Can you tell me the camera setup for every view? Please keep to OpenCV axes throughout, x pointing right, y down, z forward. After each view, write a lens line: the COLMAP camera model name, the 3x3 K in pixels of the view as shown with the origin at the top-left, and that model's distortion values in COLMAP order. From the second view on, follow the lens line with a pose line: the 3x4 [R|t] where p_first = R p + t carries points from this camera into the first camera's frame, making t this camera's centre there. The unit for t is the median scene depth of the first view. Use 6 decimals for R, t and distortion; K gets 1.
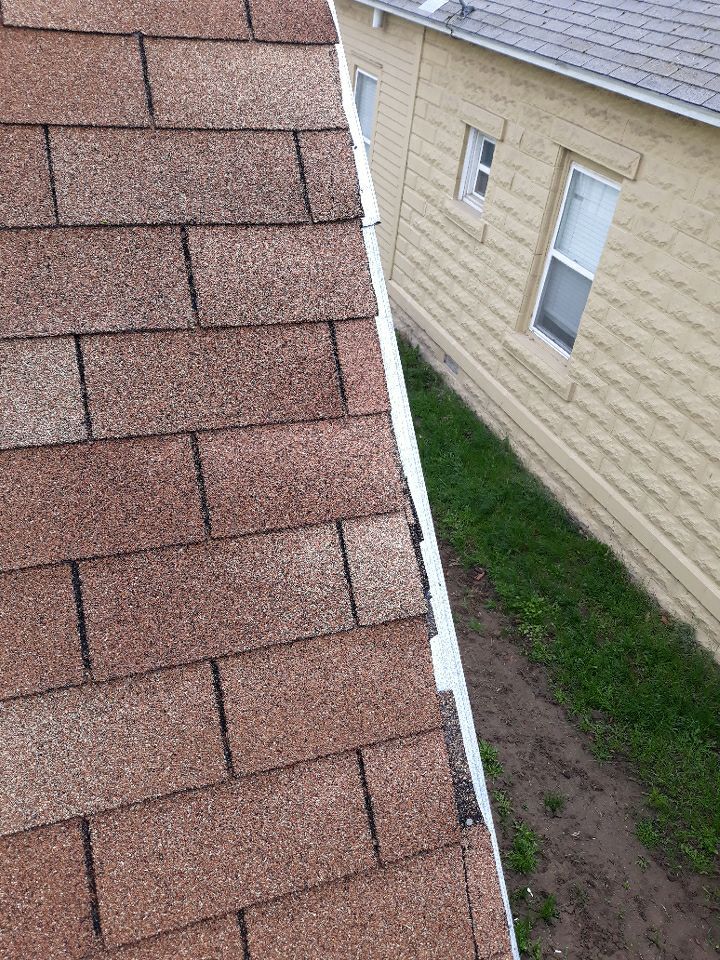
lens RADIAL K [[757.1, 0, 357.8], [0, 757.1, 466.8], [0, 0, 1]] dist [0.035991, -0.001196]
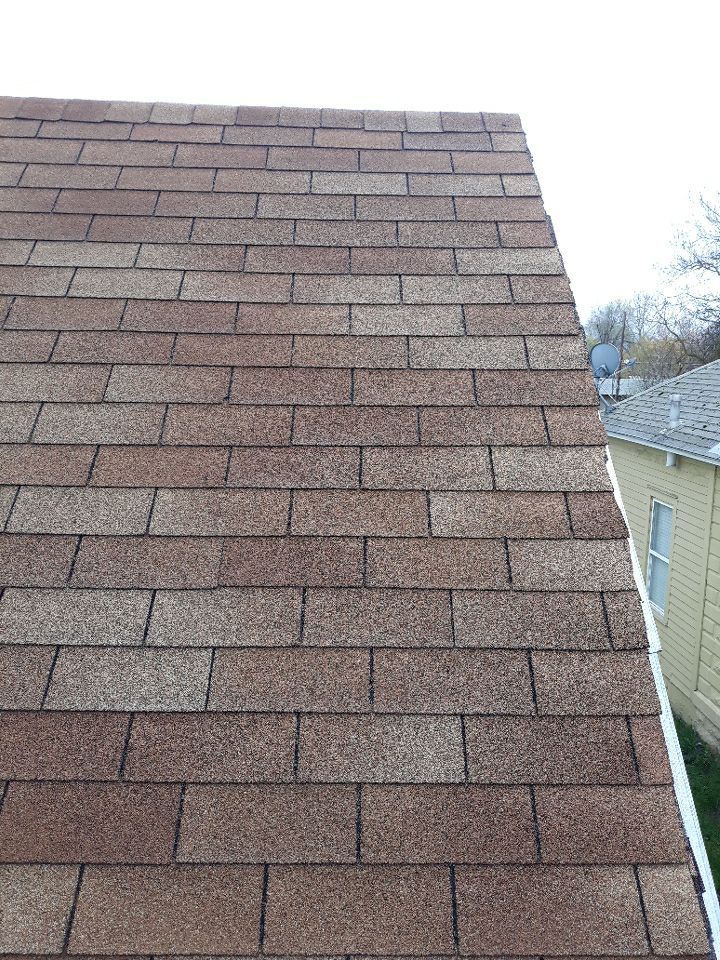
lens RADIAL K [[766.9, 0, 360.0], [0, 766.9, 480.0], [0, 0, 1]] dist [-0.040894, 0.005717]
pose [[0.931531, -0.045312, -0.360828, 0.033295], [-0.133637, 0.880133, -0.455530, 0.143068], [0.338217, 0.472560, 0.813815, -0.579023]]
